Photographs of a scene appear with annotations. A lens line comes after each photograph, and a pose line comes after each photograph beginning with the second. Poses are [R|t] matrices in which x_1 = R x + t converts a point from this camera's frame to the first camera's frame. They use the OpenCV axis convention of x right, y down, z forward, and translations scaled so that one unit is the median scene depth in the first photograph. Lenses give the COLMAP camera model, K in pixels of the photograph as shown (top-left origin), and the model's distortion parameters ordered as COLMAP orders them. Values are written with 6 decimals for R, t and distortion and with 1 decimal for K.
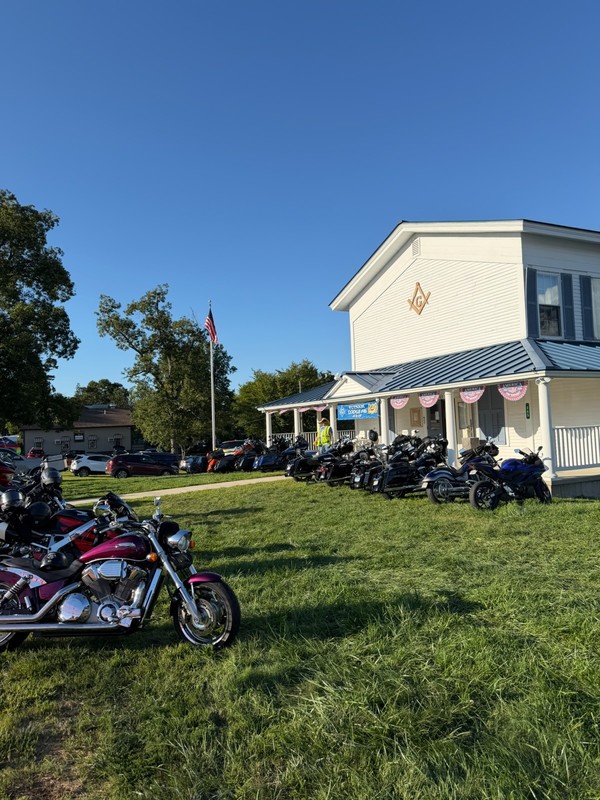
lens RADIAL K [[563.6, 0, 300.0], [0, 563.6, 400.0], [0, 0, 1]] dist [-0.007561, 0.007415]
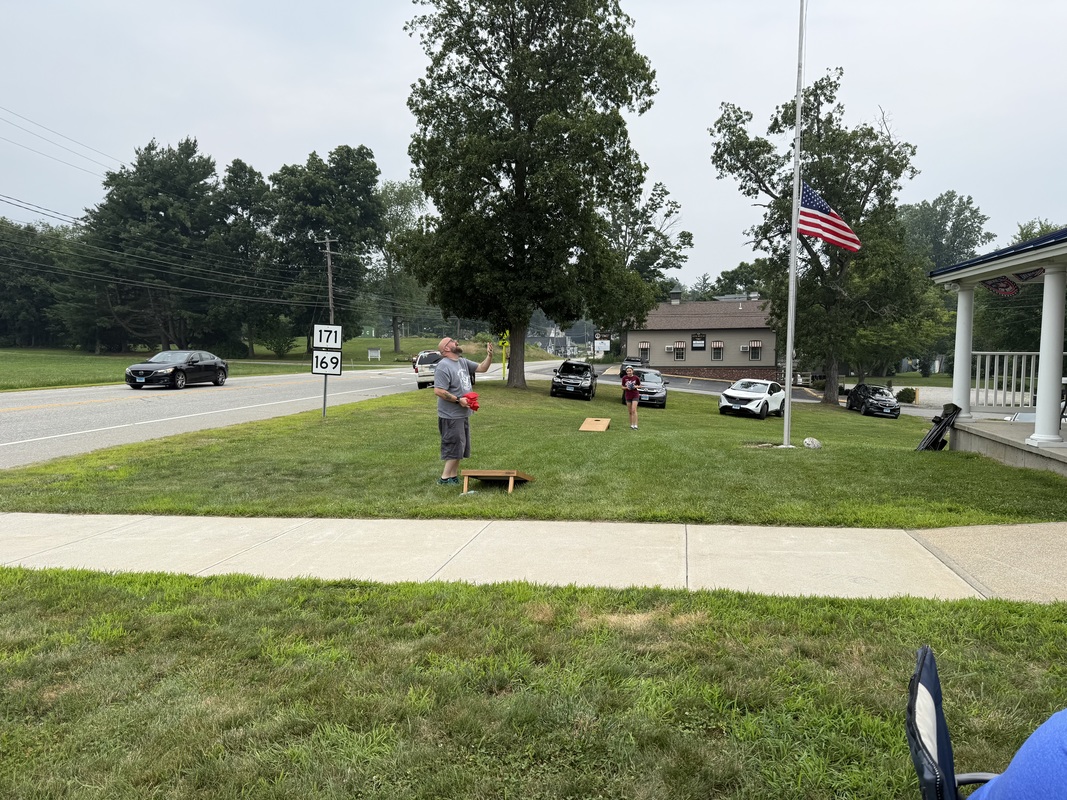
lens RADIAL K [[744.5, 0, 529.8], [0, 744.5, 414.4], [0, 0, 1]] dist [-0.005248, -0.026047]
pose [[0.776719, 0.105150, -0.621008, 0.010271], [-0.007354, 0.987413, 0.157993, 0.014104], [0.629804, -0.118149, 0.767716, 0.233389]]
